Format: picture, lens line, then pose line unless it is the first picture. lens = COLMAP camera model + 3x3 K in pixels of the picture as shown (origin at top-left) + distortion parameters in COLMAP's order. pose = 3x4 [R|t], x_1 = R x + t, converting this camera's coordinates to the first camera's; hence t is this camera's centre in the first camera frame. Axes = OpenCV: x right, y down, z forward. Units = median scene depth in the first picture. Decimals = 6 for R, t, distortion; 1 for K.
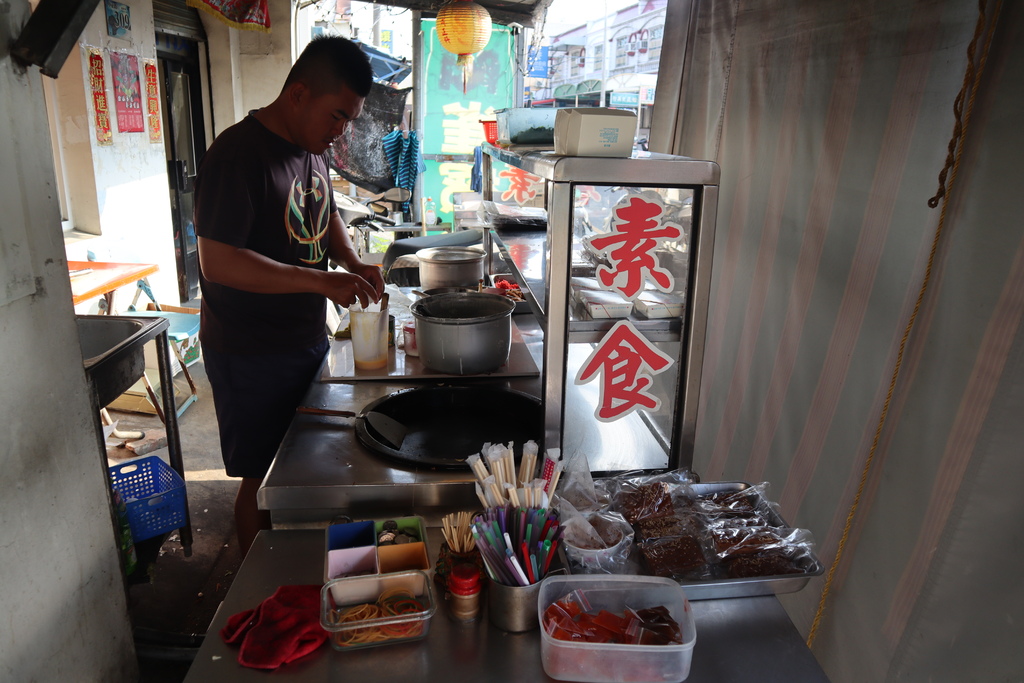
lens RADIAL K [[737.8, 0, 510.3], [0, 737.8, 346.5], [0, 0, 1]] dist [-0.018917, 0.008448]
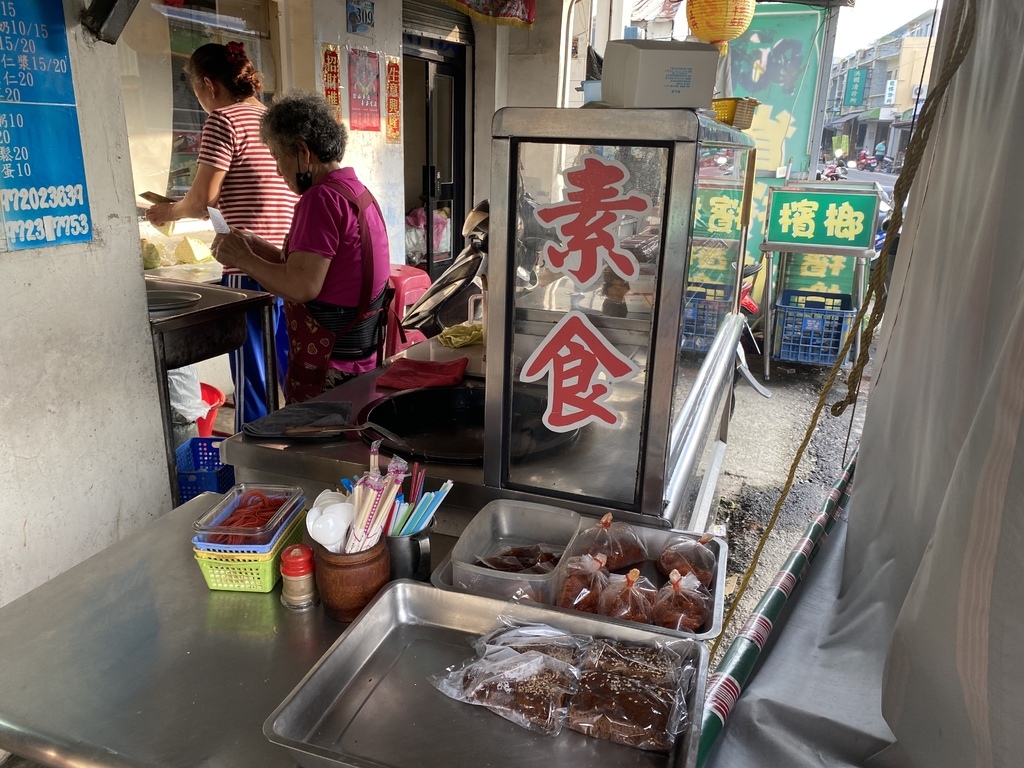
lens RADIAL K [[800.1, 0, 512.1], [0, 800.1, 406.6], [0, 0, 1]] dist [0.045164, -0.029072]
pose [[0.920656, 0.124668, -0.369933, 0.424020], [-0.115299, 0.992198, 0.047427, 0.036317], [0.372959, -0.001011, 0.927847, 0.130303]]
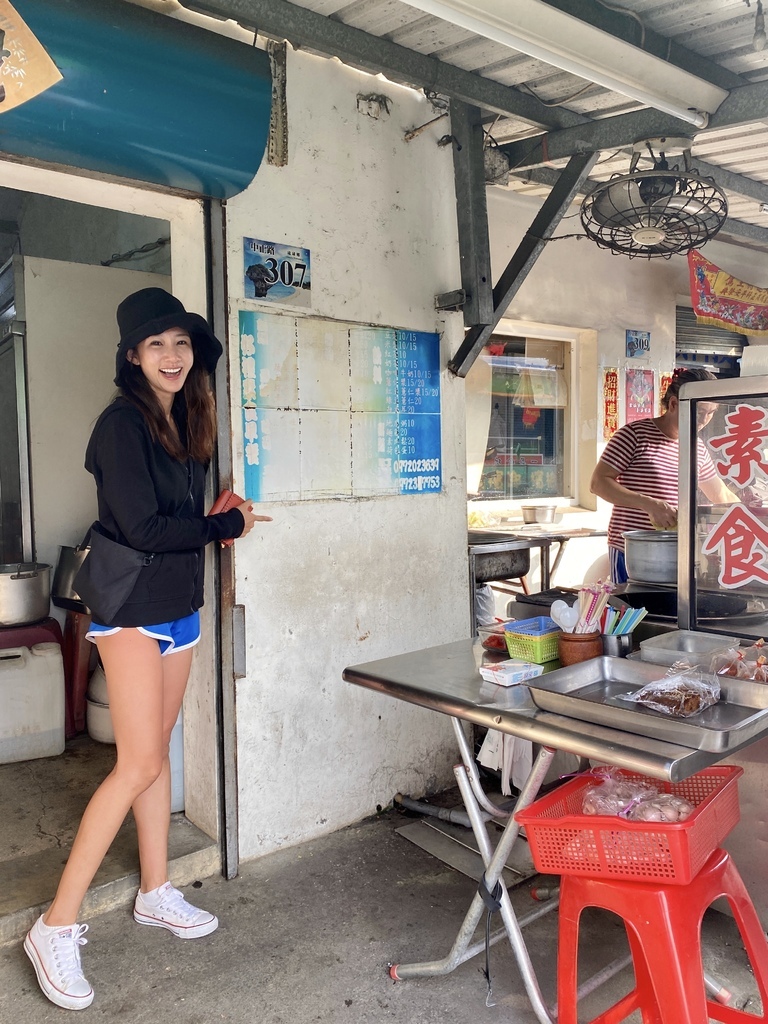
lens RADIAL K [[800.1, 0, 382.6], [0, 800.1, 504.8], [0, 0, 1]] dist [0.045164, -0.029072]
pose [[0.617712, 0.006223, -0.786380, 0.838481], [-0.182516, 0.973799, -0.135662, 0.257367], [0.764931, 0.227327, 0.602663, -0.284077]]
